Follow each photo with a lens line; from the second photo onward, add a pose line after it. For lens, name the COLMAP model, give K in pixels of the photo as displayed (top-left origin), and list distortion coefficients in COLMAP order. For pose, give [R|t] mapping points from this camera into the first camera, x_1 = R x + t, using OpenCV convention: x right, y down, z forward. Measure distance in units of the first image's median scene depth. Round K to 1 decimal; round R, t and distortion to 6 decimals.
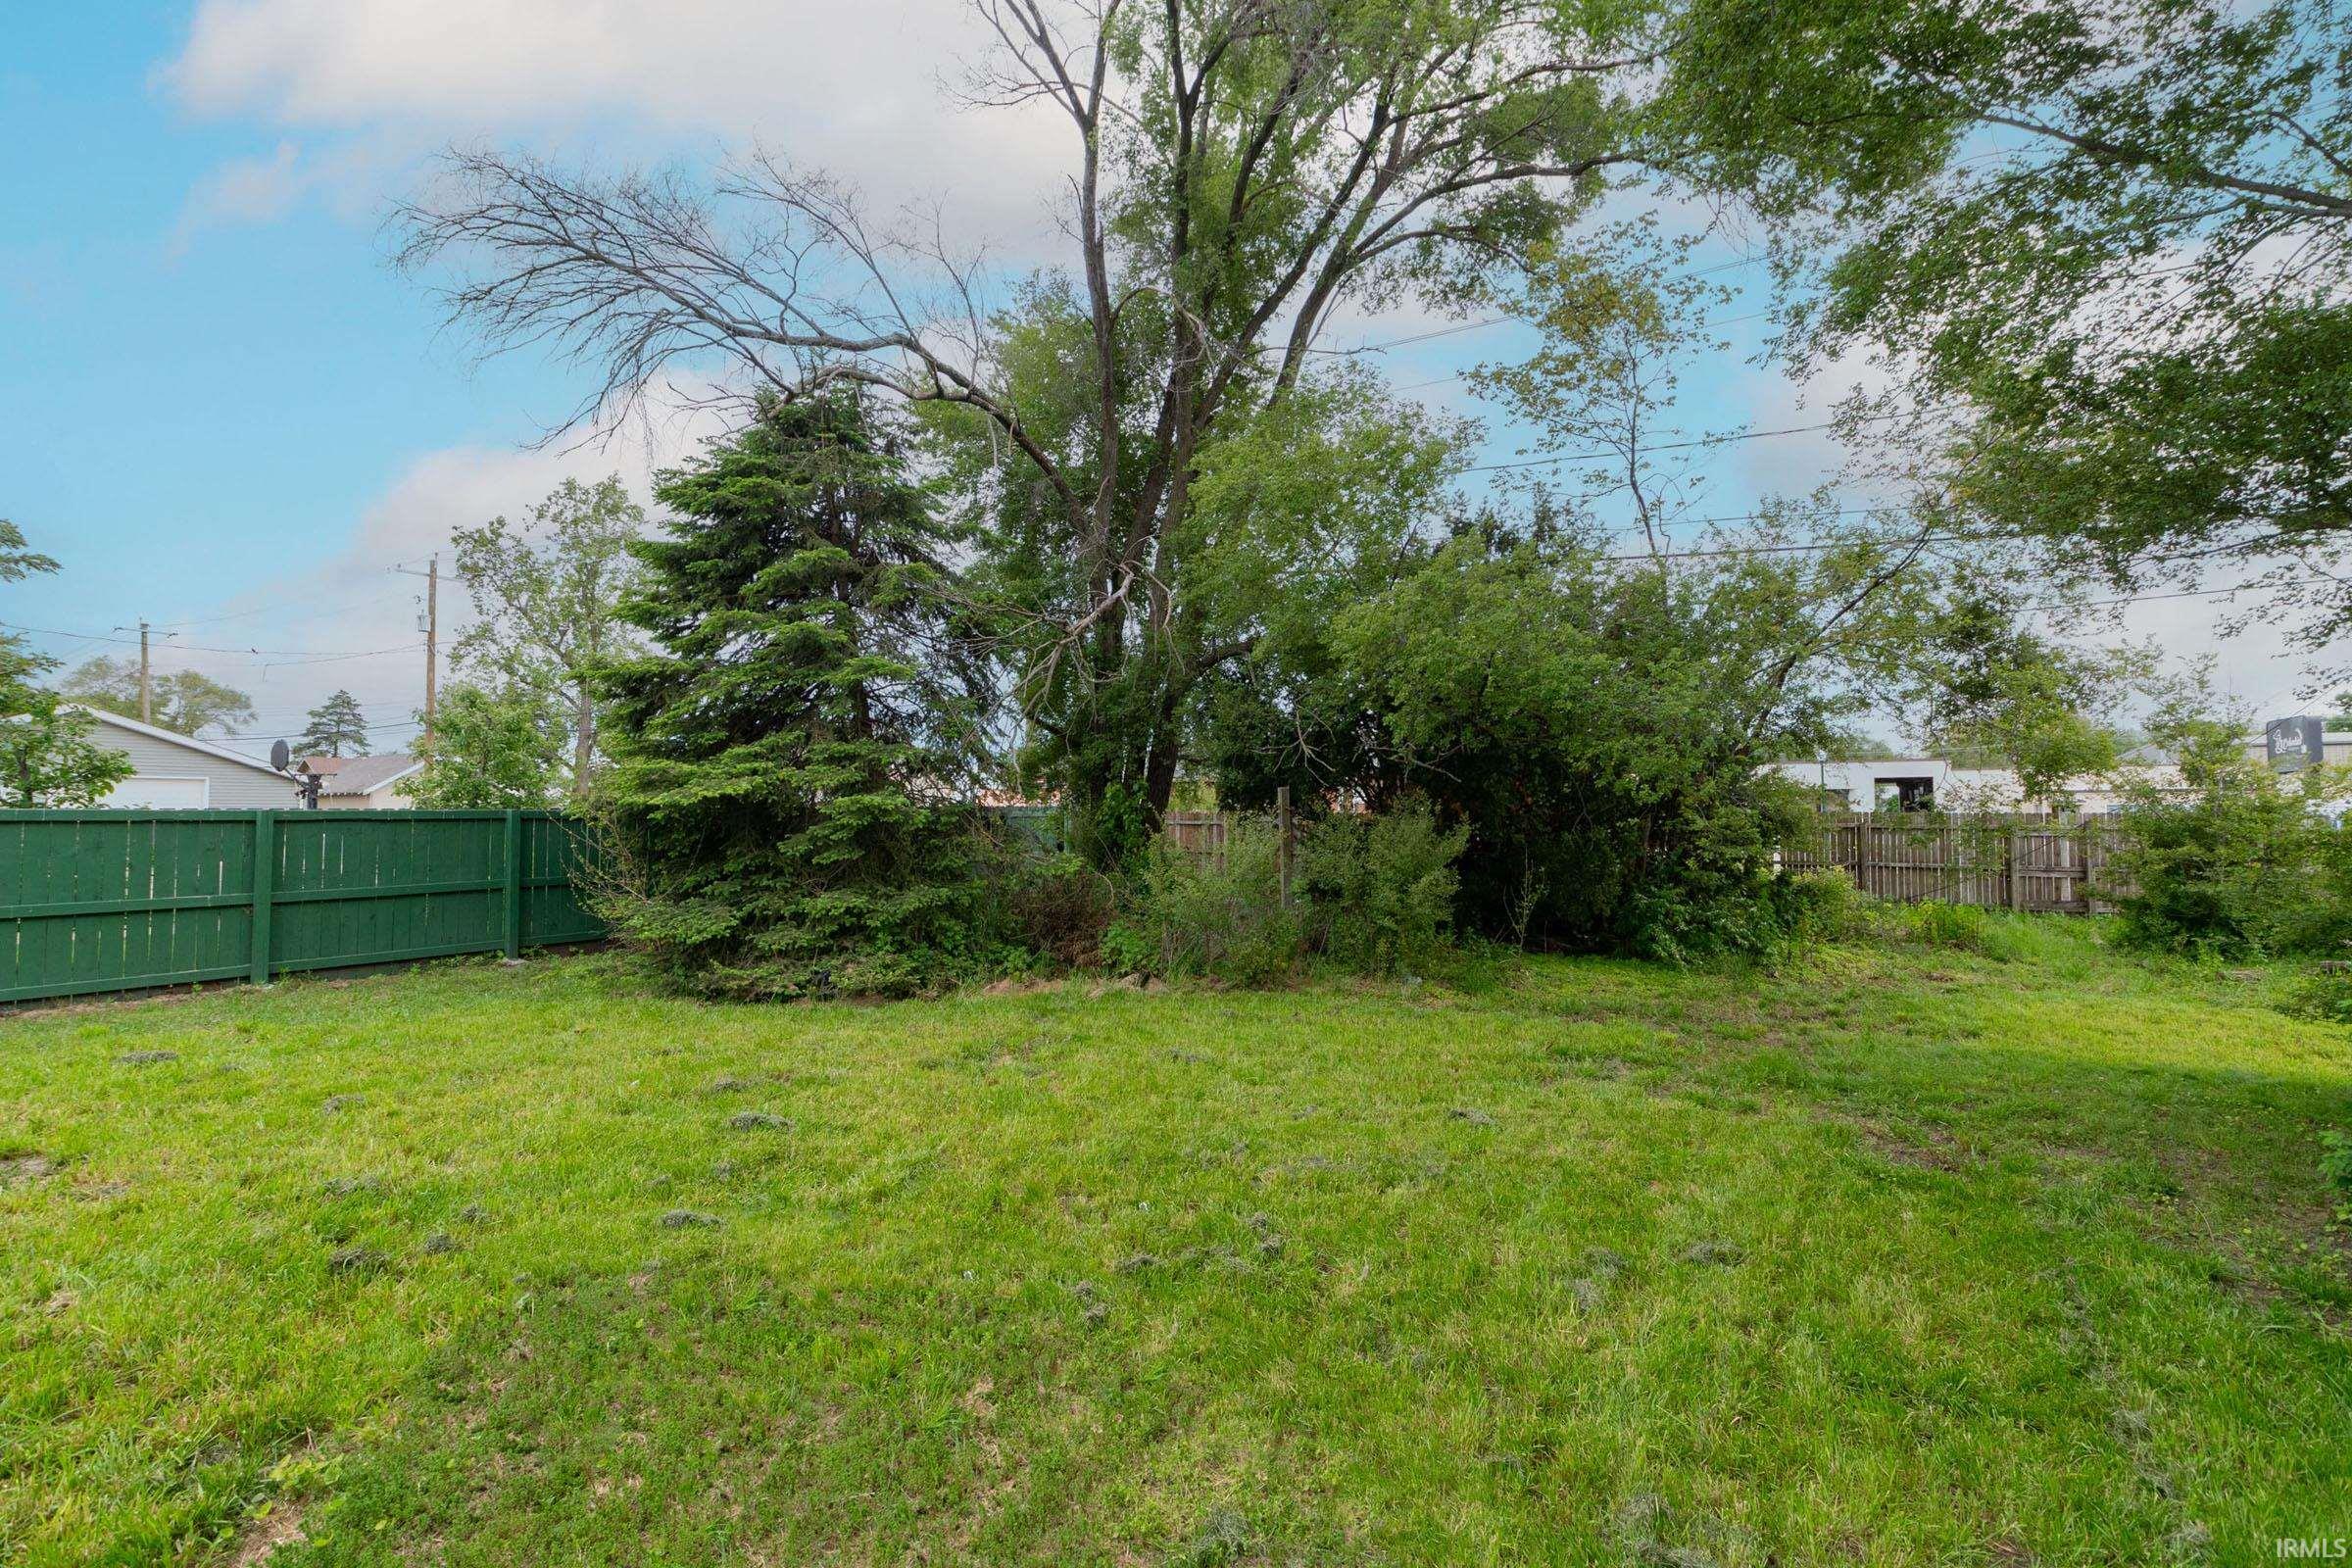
lens RADIAL K [[1051.6, 0, 1151.4], [0, 1051.6, 774.7], [0, 0, 1]] dist [-0.001805, 0.000257]
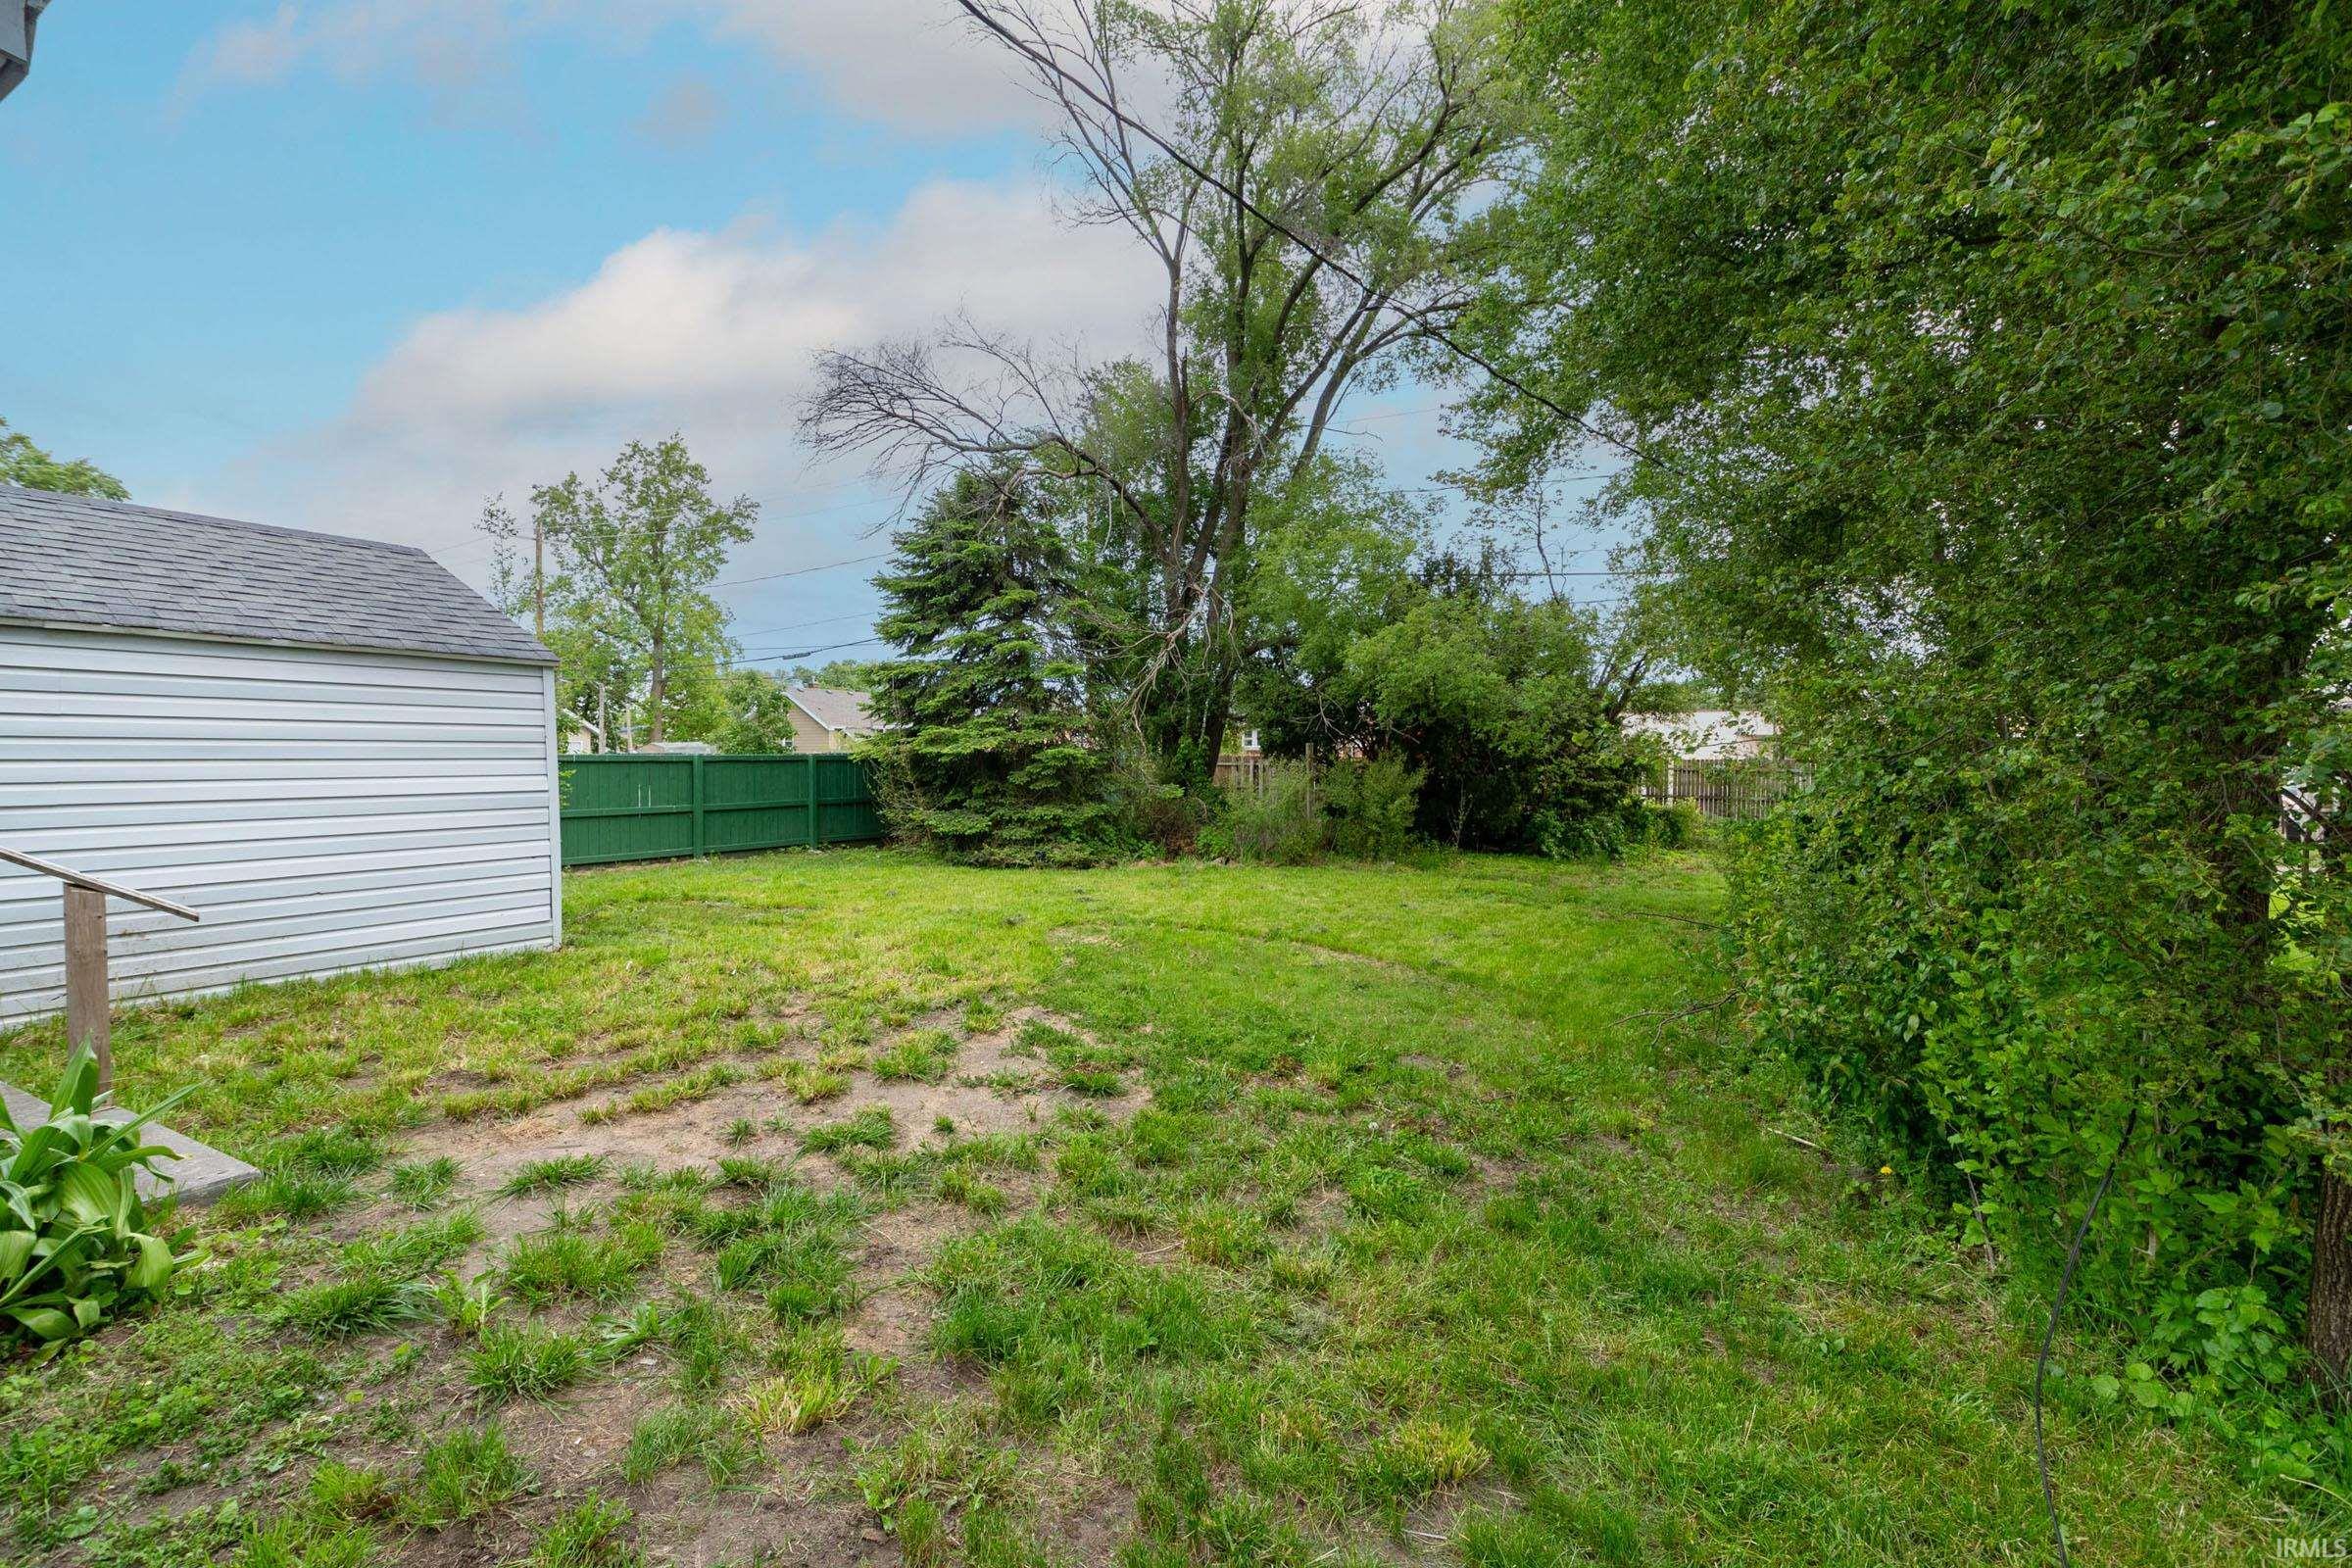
lens RADIAL K [[1051.6, 0, 1151.4], [0, 1051.6, 774.7], [0, 0, 1]] dist [-0.001805, 0.000257]
pose [[0.999974, 0.006794, 0.002353, -0.114855], [-0.006922, 0.998224, 0.059169, -0.032987], [-0.001946, -0.059184, 0.998245, -0.569482]]
